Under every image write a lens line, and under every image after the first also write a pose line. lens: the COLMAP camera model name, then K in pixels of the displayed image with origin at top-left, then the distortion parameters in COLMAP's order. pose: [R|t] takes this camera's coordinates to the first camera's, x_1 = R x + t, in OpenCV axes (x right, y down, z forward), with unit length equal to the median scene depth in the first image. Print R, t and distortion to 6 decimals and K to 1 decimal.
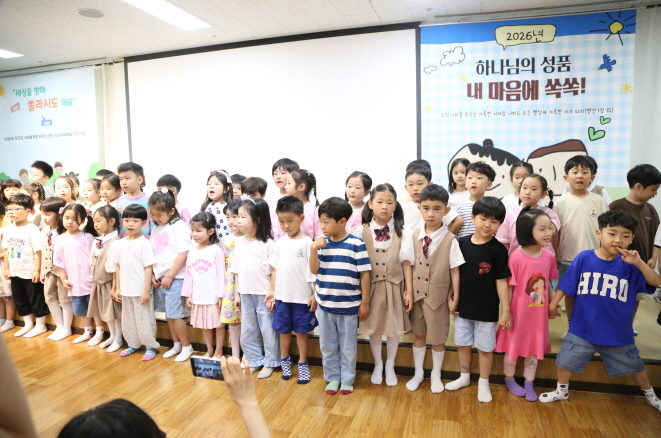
lens RADIAL K [[460.3, 0, 323.5], [0, 460.3, 214.9], [0, 0, 1]] dist [-0.111134, 0.056017]
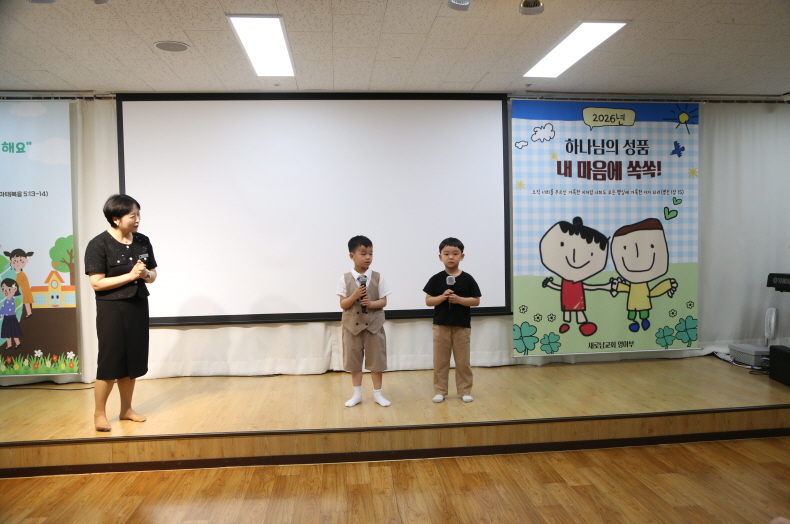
lens RADIAL K [[621.1, 0, 397.7], [0, 621.1, 262.5], [0, 0, 1]] dist [-0.077861, 0.077444]
pose [[0.920879, -0.008169, 0.389763, -0.550213], [0.038929, 0.996710, -0.071086, 0.015106], [-0.387900, 0.080635, 0.918168, -0.095397]]
